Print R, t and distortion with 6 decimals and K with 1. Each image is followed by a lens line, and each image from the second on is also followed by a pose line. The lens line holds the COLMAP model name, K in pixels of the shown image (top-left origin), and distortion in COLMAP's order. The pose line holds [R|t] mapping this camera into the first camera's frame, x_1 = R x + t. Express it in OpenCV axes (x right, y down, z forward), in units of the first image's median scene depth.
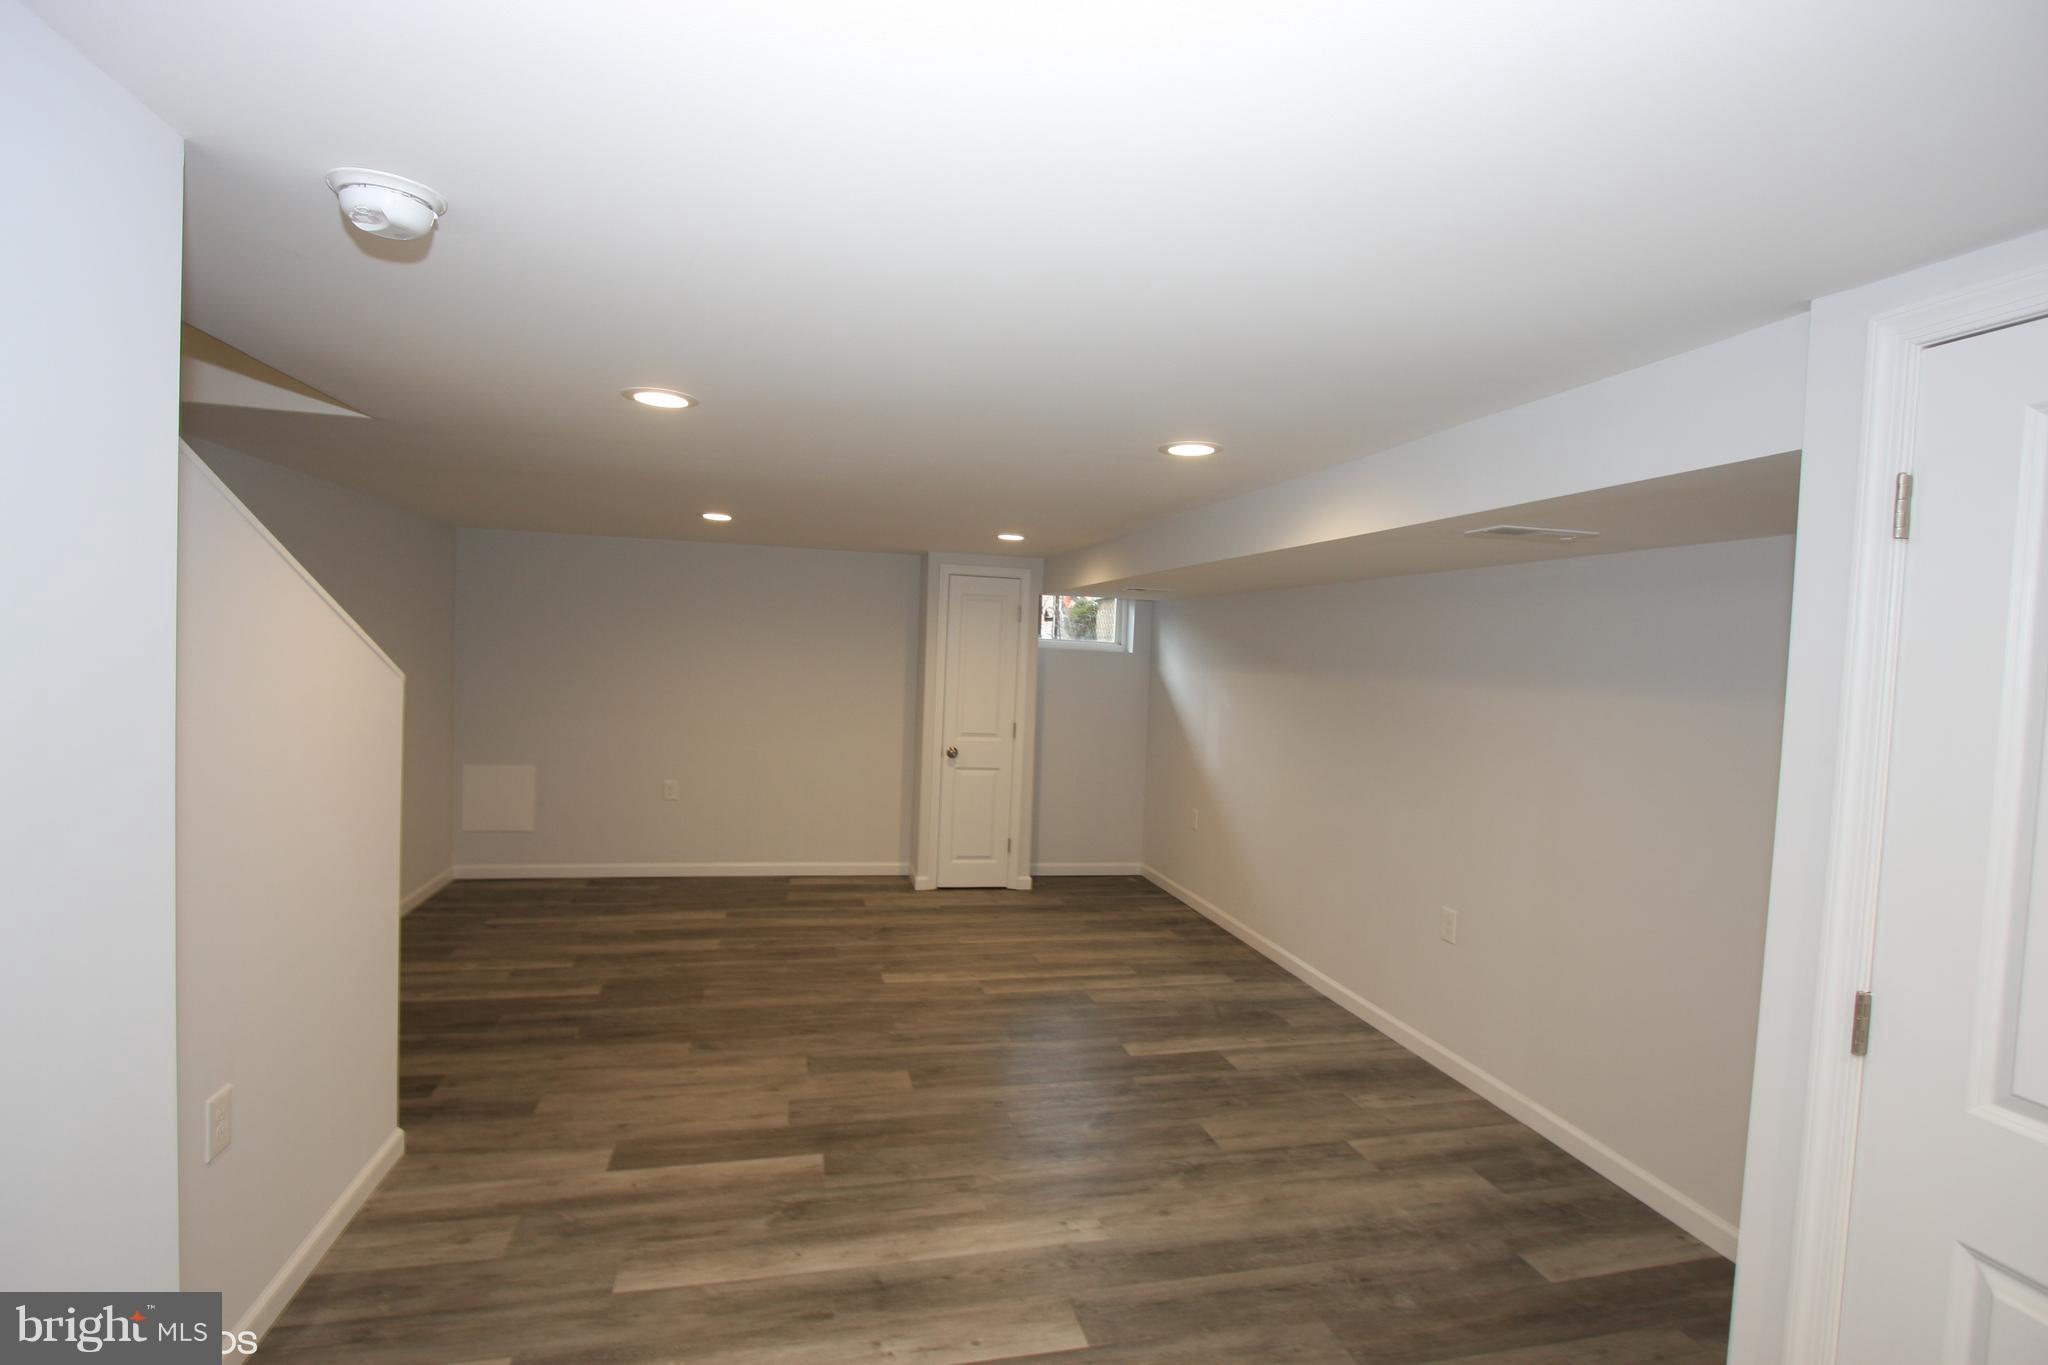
lens RADIAL K [[946.8, 0, 1009.4], [0, 946.8, 686.0], [0, 0, 1]] dist [-0.023116, 0.004638]
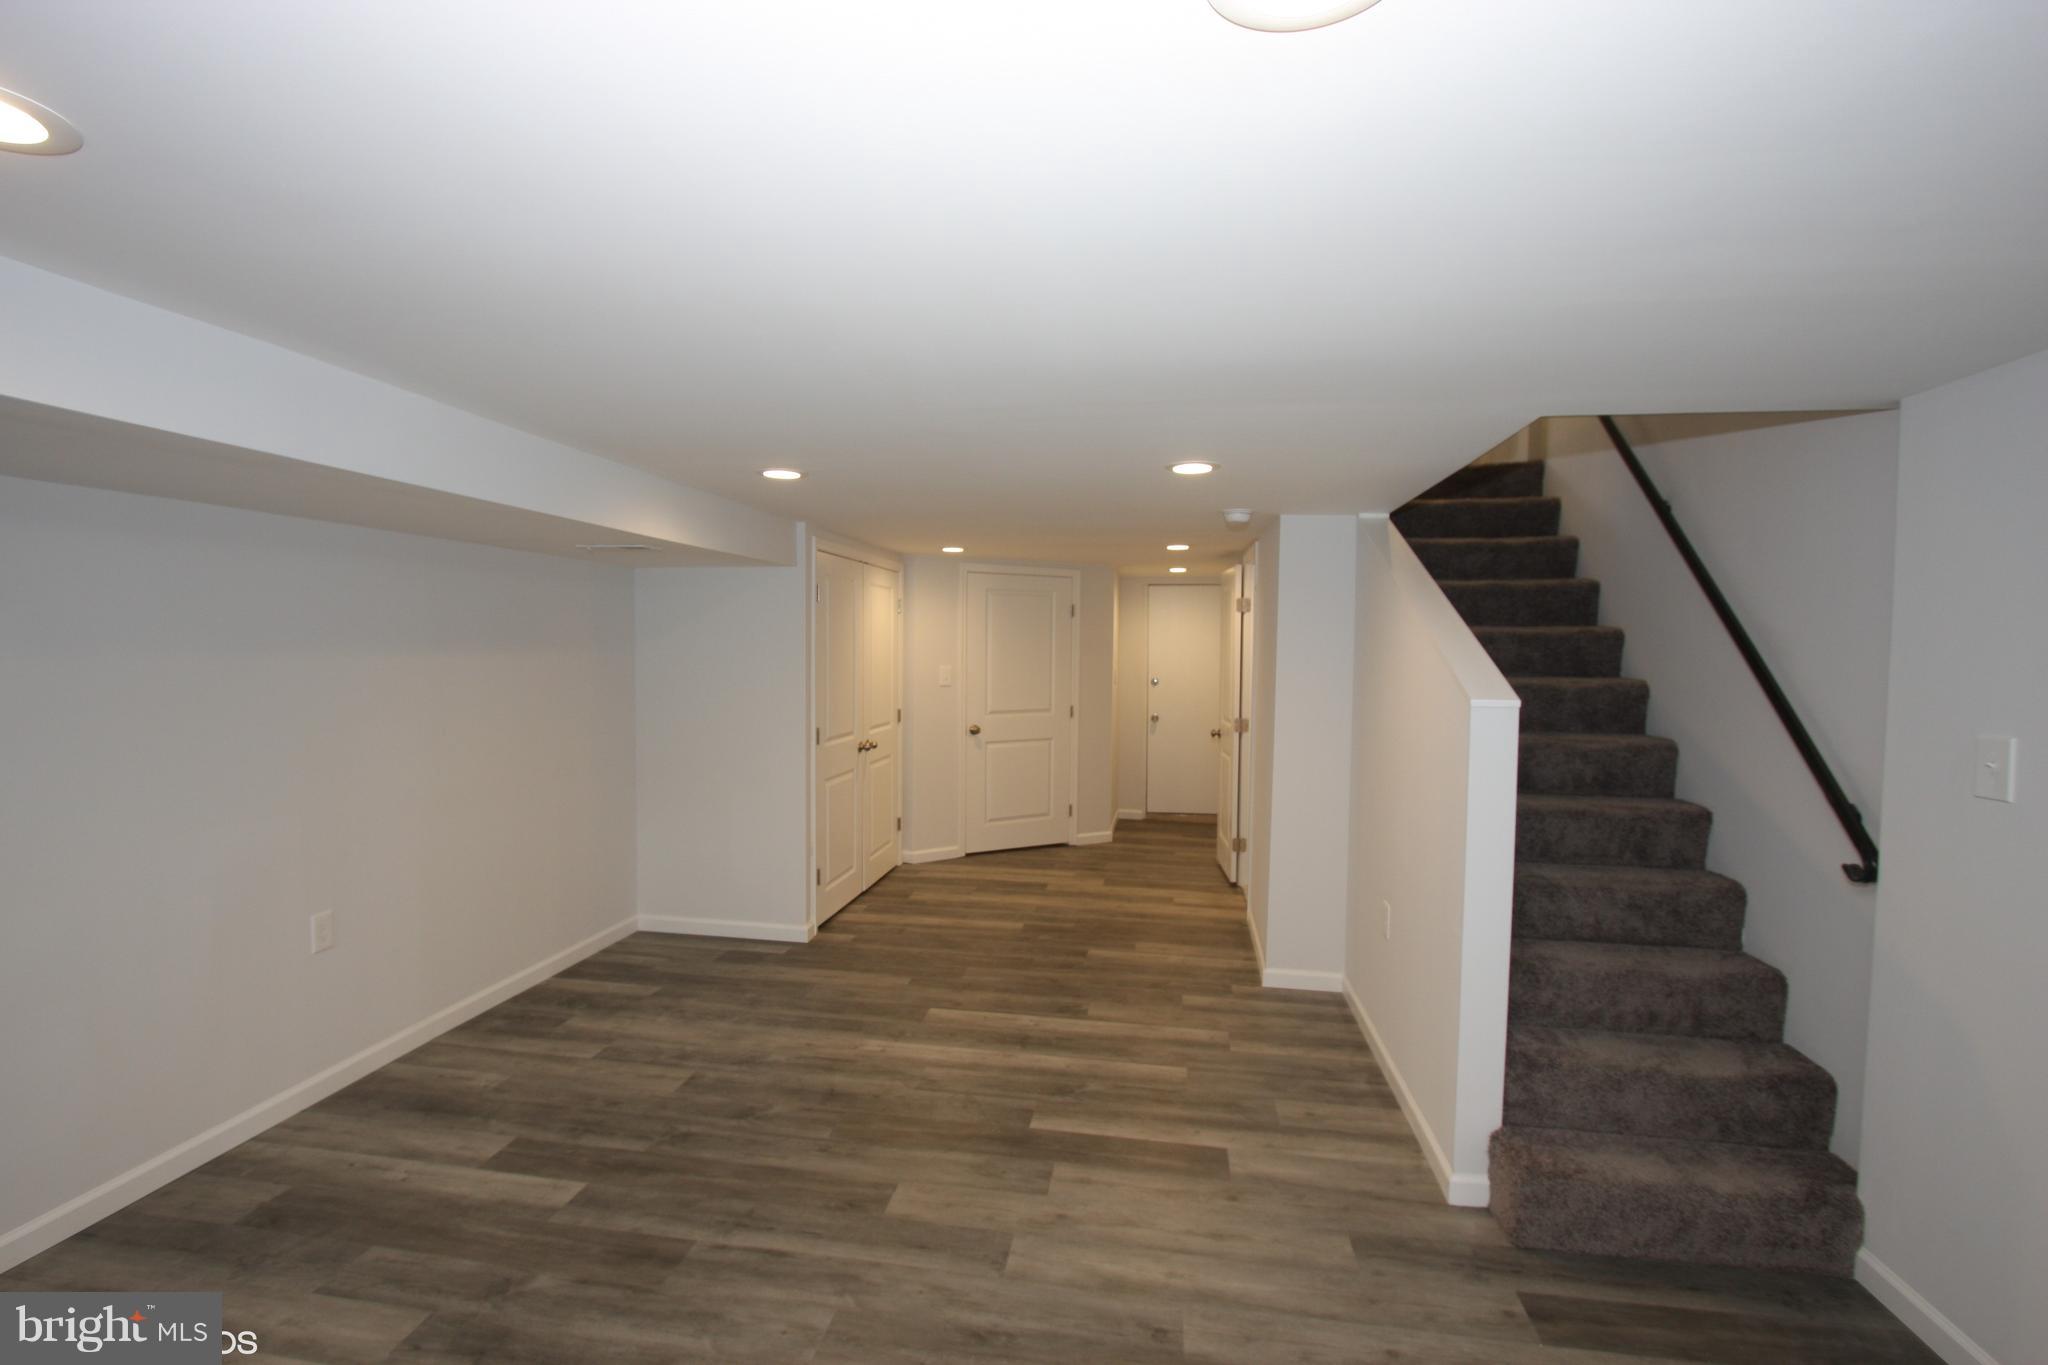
lens RADIAL K [[946.8, 0, 1009.4], [0, 946.8, 686.0], [0, 0, 1]] dist [-0.023116, 0.004638]
pose [[-0.923712, -0.068429, 0.376926, -0.558597], [-0.035471, 0.994968, 0.093707, -0.096894], [-0.381442, 0.073188, -0.921491, 2.006869]]
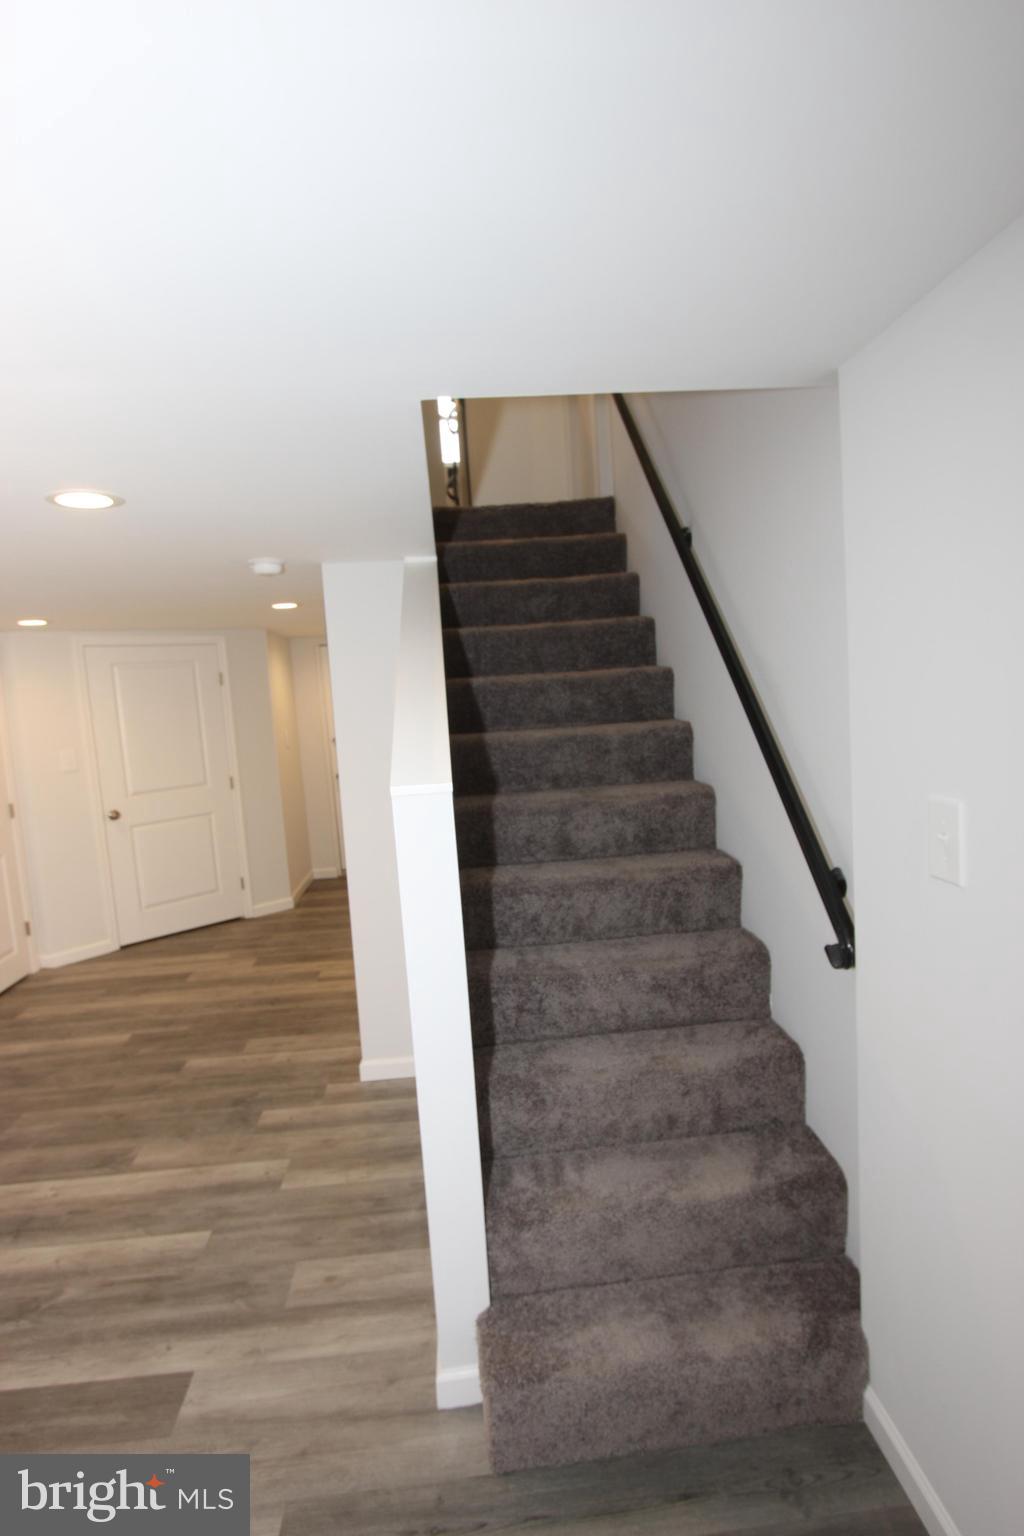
lens RADIAL K [[825.4, 0, 519.1], [0, 825.4, 768.9], [0, 0, 1]] dist [-0.026382, 0.012109]
pose [[-0.989582, 0.008584, 0.143712, -0.813889], [0.029135, 0.989508, 0.141511, -0.111608], [-0.140990, 0.144224, -0.979449, 1.569697]]
